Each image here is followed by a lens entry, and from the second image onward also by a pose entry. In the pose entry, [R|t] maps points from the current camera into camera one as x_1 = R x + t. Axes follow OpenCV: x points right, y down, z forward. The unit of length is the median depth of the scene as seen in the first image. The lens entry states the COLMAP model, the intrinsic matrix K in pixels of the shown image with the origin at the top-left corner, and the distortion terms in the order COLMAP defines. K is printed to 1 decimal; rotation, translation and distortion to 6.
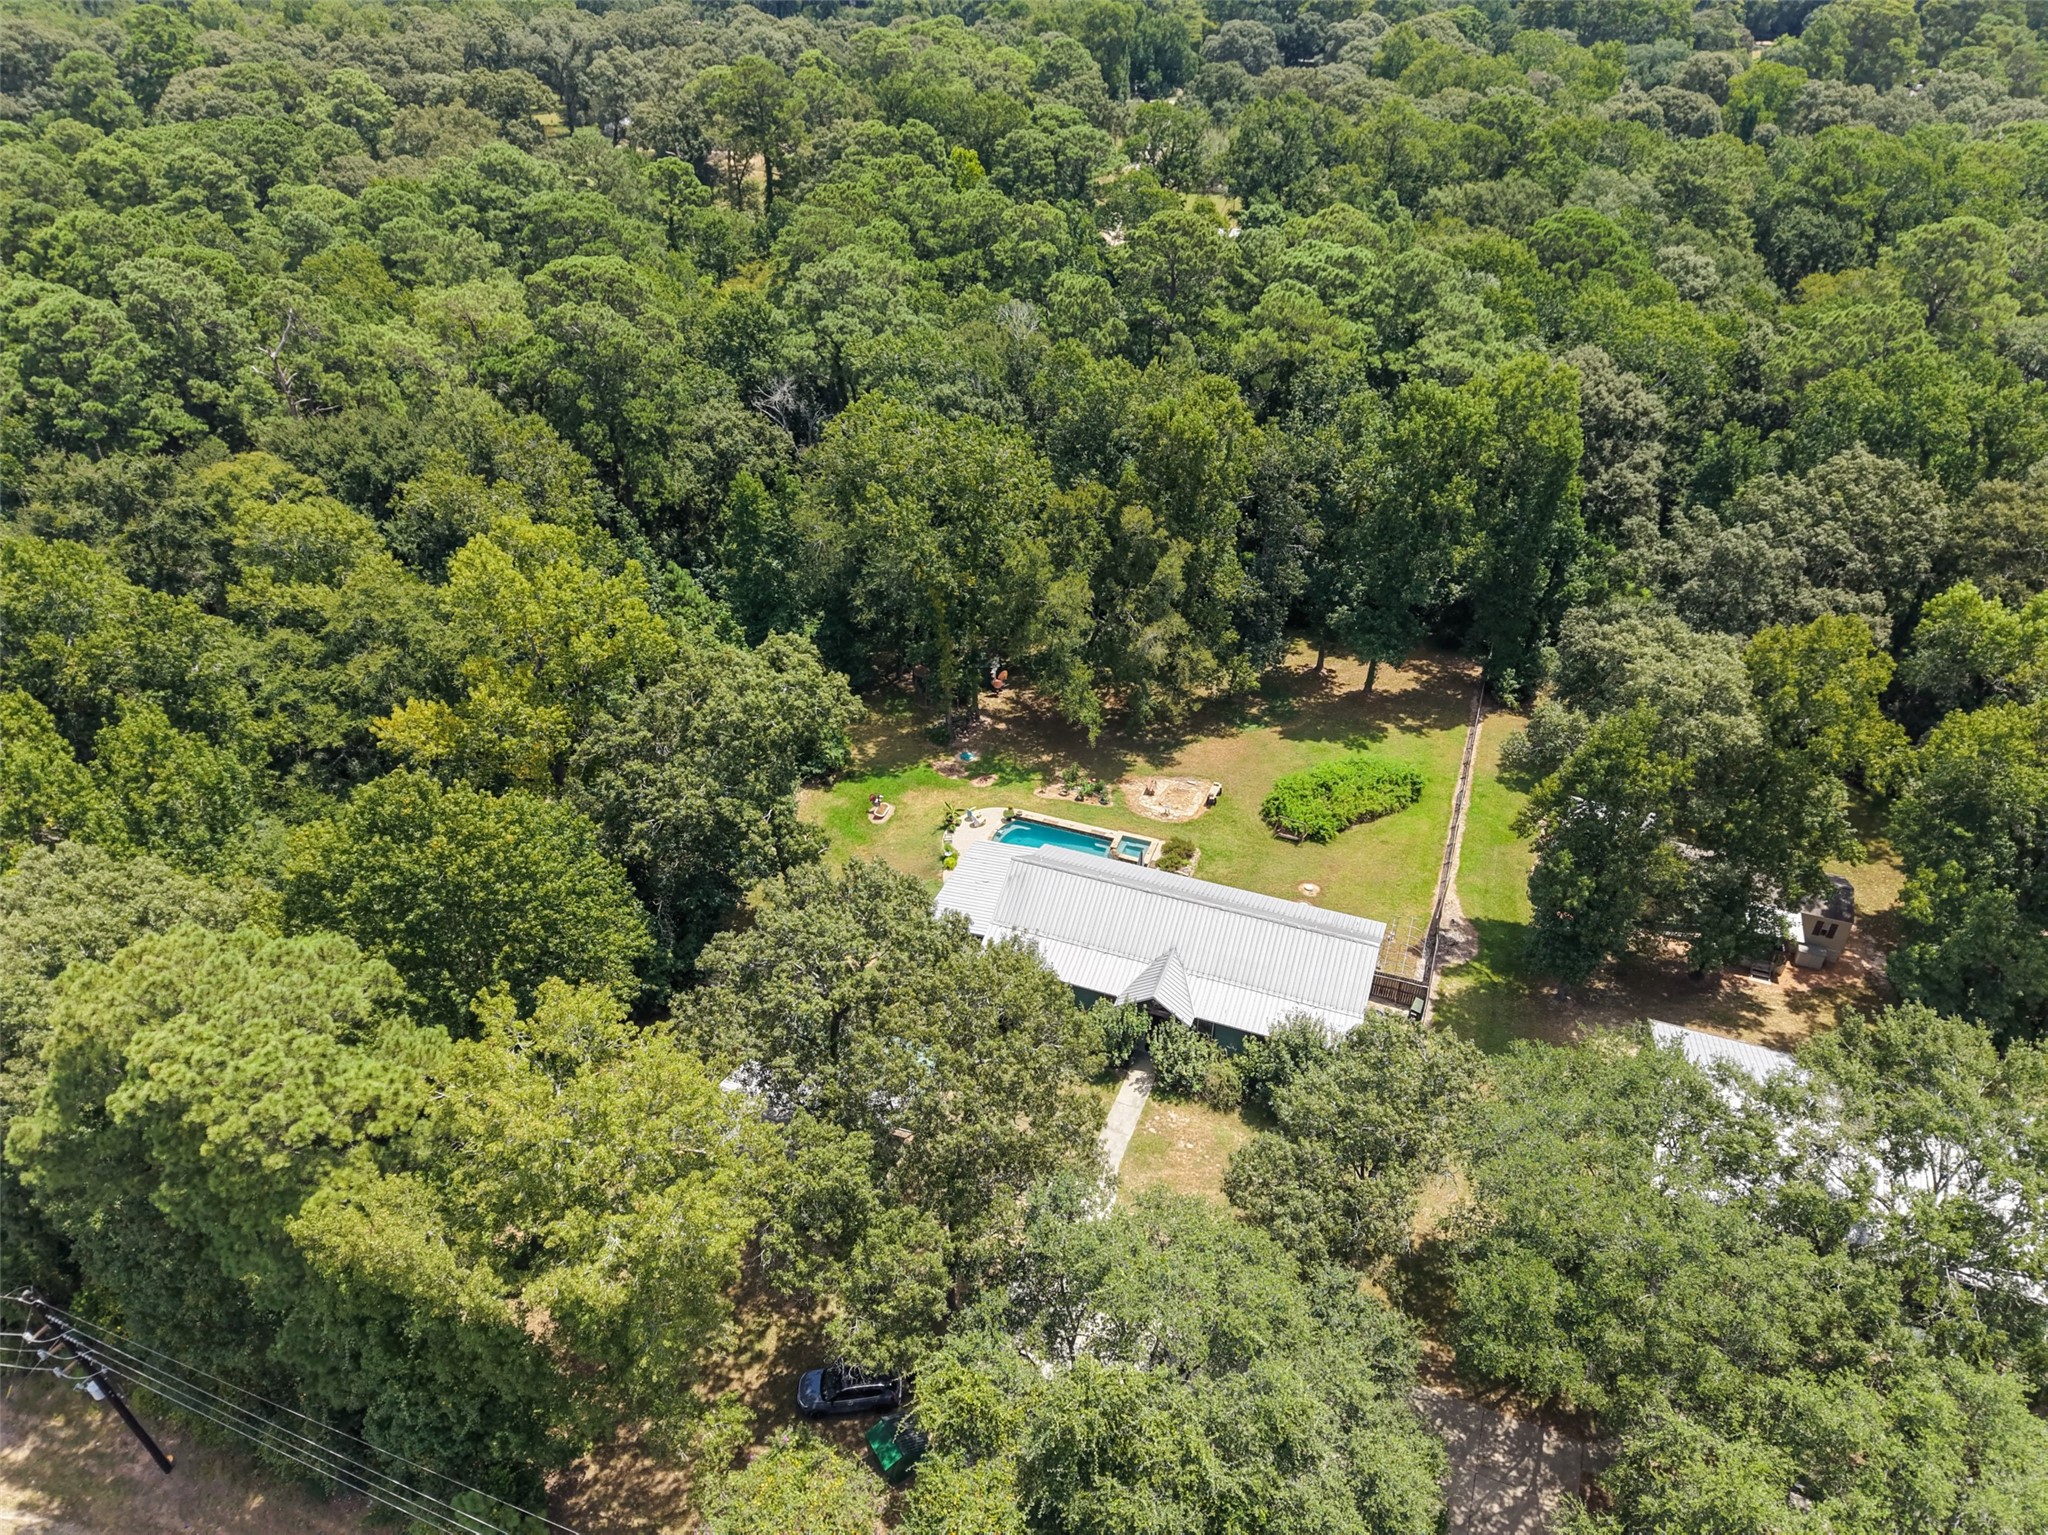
lens RADIAL K [[1369.5, 0, 1013.0], [0, 1369.5, 776.7], [0, 0, 1]] dist [0.018676, -0.015297]
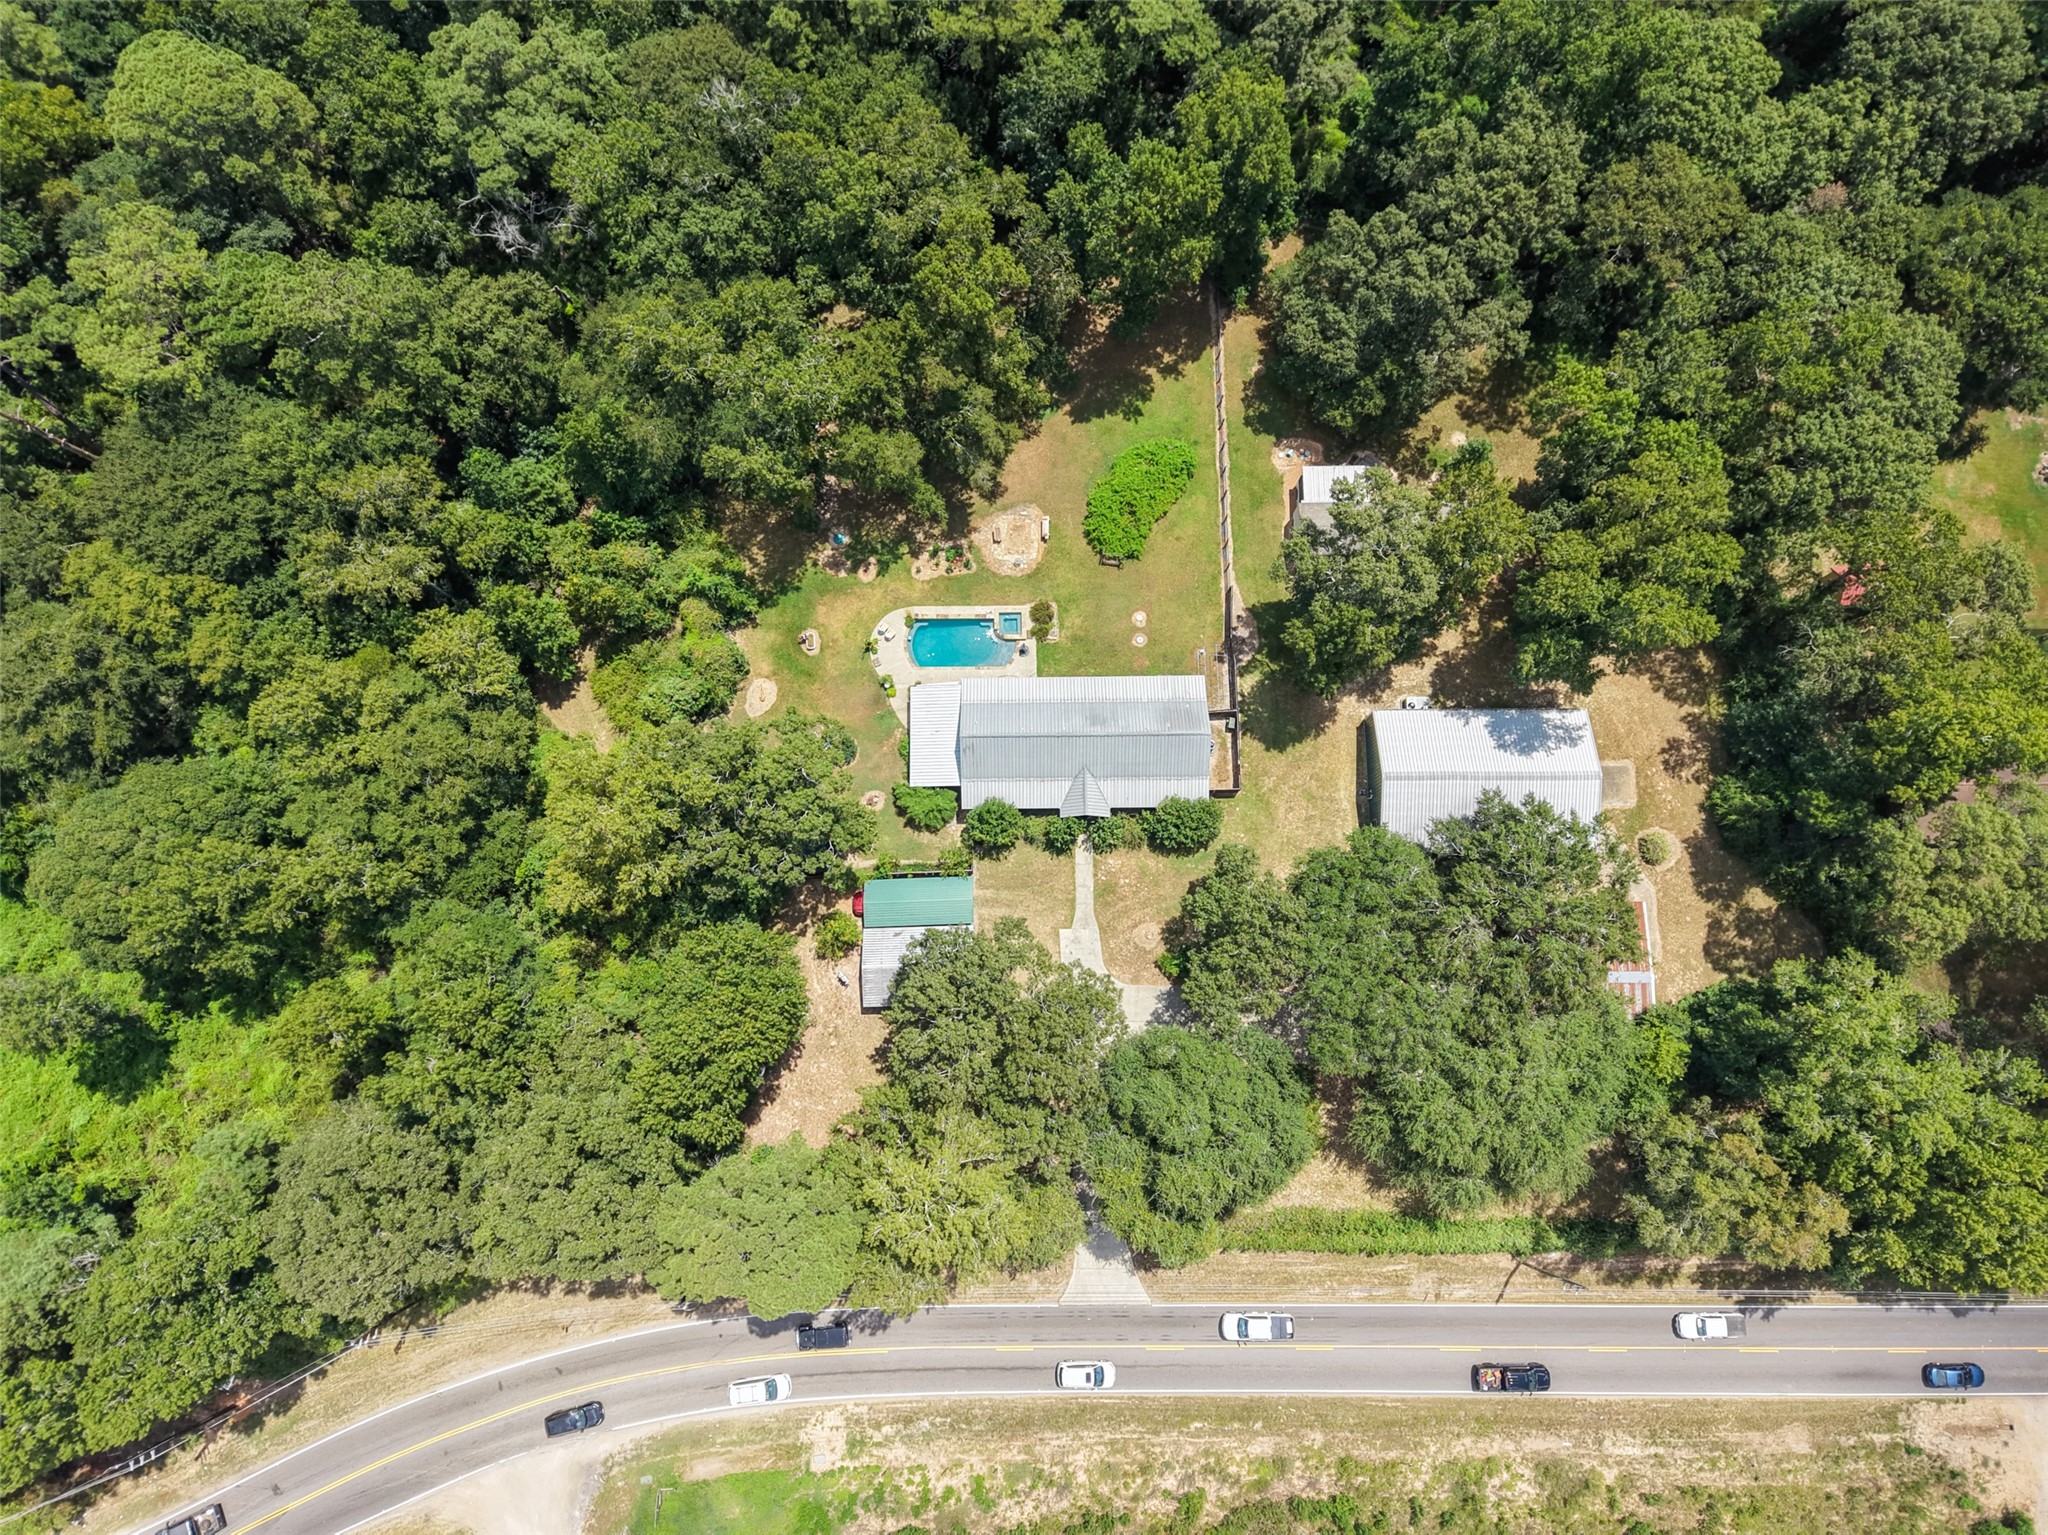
lens RADIAL K [[1369.5, 0, 1018.2], [0, 1369.5, 766.8], [0, 0, 1]] dist [0.018676, -0.015297]
pose [[0.930424, -0.361931, 0.057589, -0.027814], [0.209326, 0.653817, 0.727122, -0.712979], [-0.300821, -0.664477, 0.684089, -0.011583]]
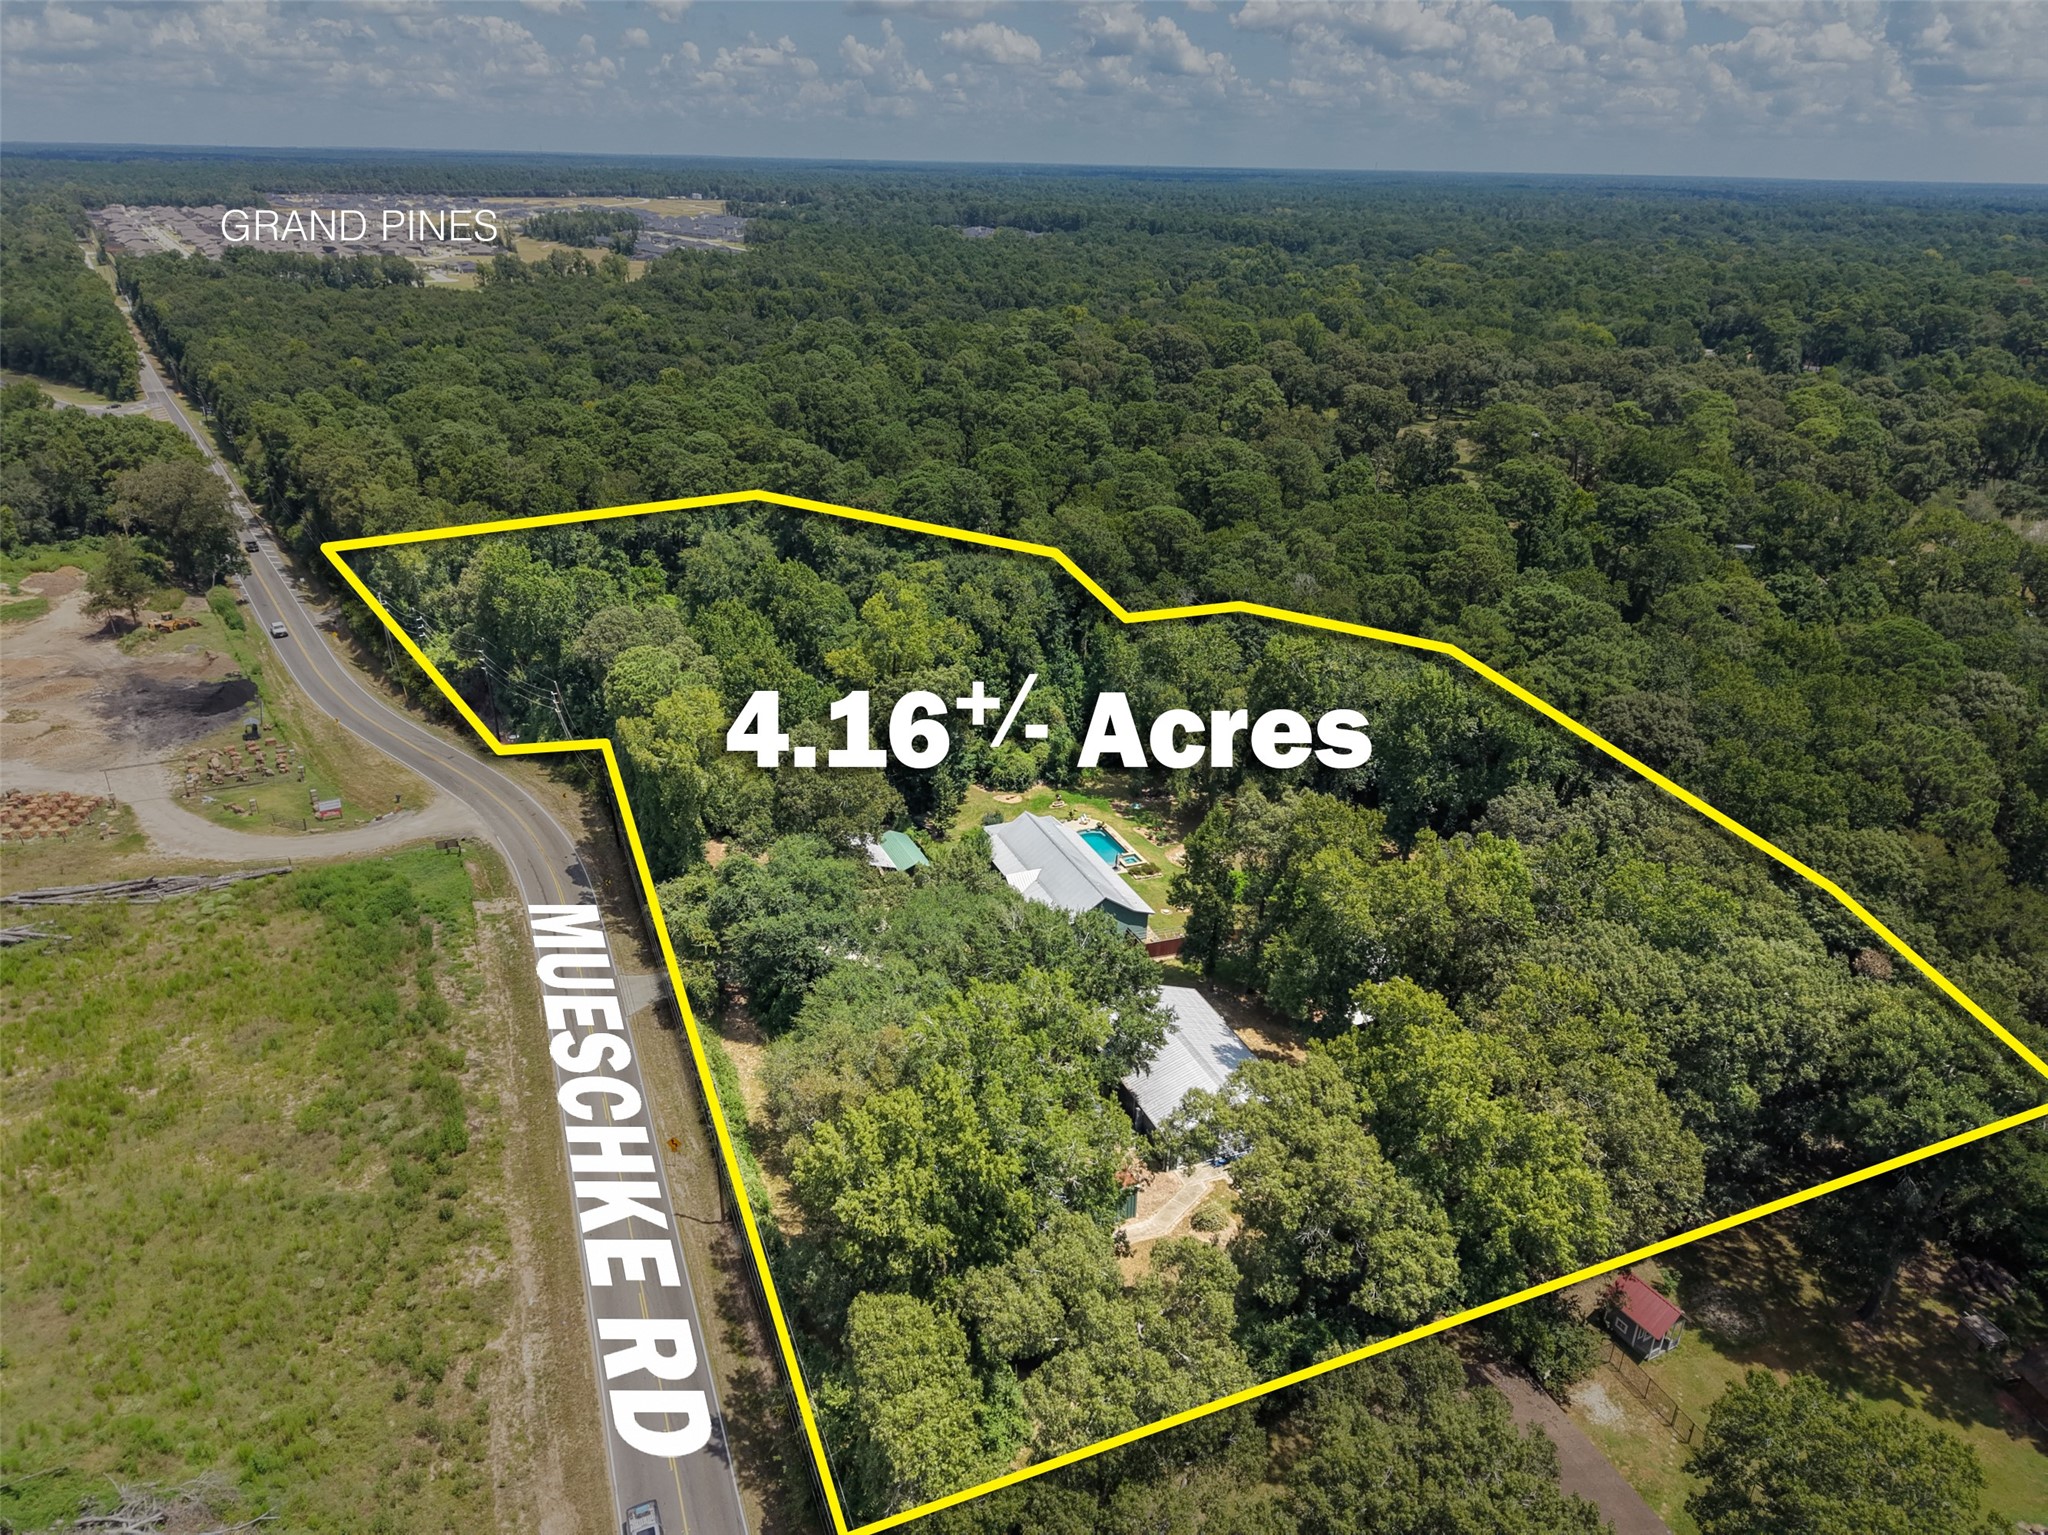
lens RADIAL K [[1369.5, 0, 1017.4], [0, 1369.5, 771.5], [0, 0, 1]] dist [0.018676, -0.015297]
pose [[0.682029, 0.300329, -0.666812, 0.952362], [-0.414549, 0.909917, -0.014187, 0.027683], [0.602483, 0.286102, 0.745091, -0.347210]]
